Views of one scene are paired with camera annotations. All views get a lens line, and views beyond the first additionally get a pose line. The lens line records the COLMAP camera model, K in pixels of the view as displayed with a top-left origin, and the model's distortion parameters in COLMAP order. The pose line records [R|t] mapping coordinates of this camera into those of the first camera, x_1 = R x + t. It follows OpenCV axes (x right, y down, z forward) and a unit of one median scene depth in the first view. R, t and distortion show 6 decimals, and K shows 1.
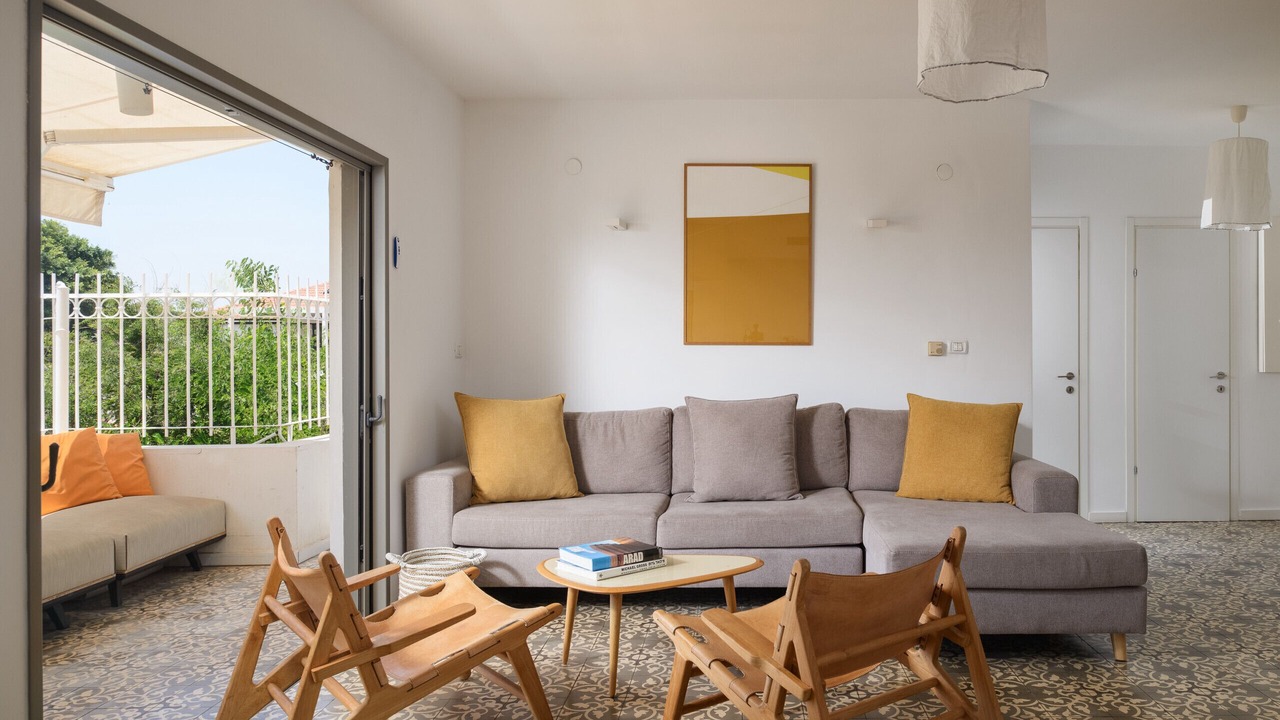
lens RADIAL K [[867.5, 0, 641.6], [0, 867.5, 352.5], [0, 0, 1]] dist [-0.001541, -0.001519]
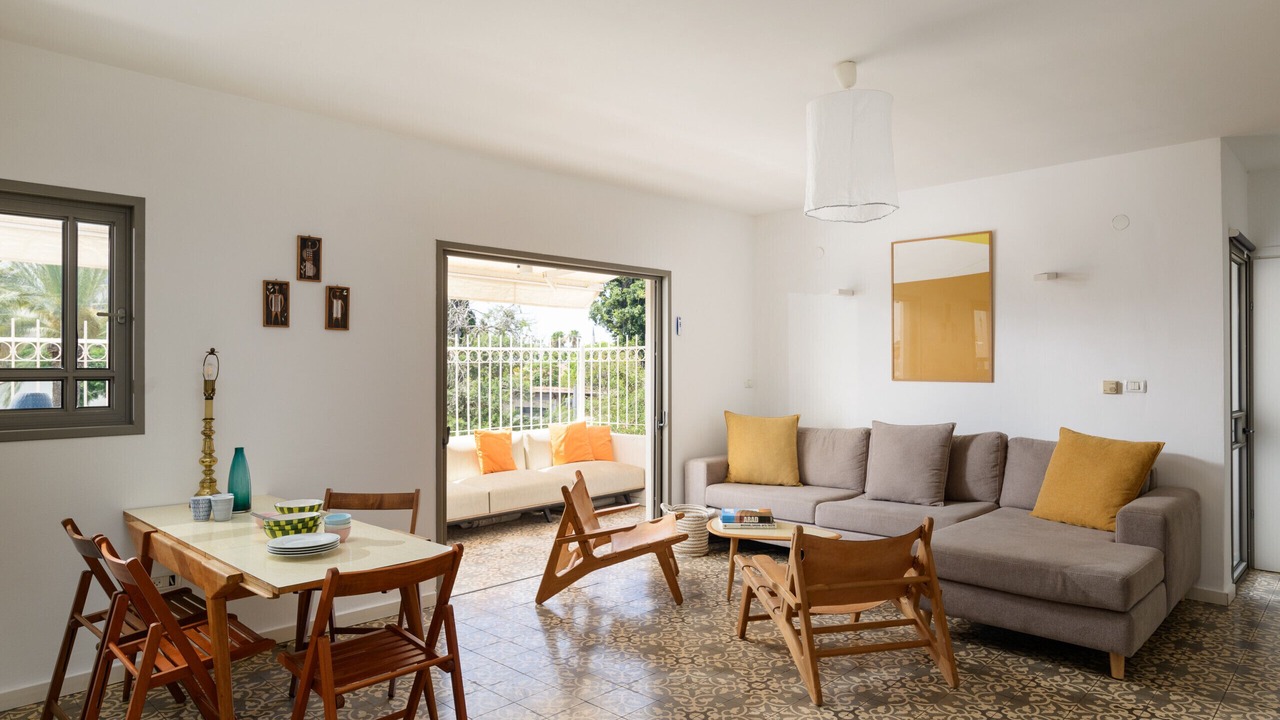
lens RADIAL K [[780.2, 0, 640.0], [0, 780.2, 360.0], [0, 0, 1]] dist [-0.001741, 0.000234]
pose [[0.708221, -0.006645, -0.705960, 0.654477], [0.002176, 0.999972, -0.007229, -0.035084], [0.705988, 0.003583, 0.708215, -0.107574]]
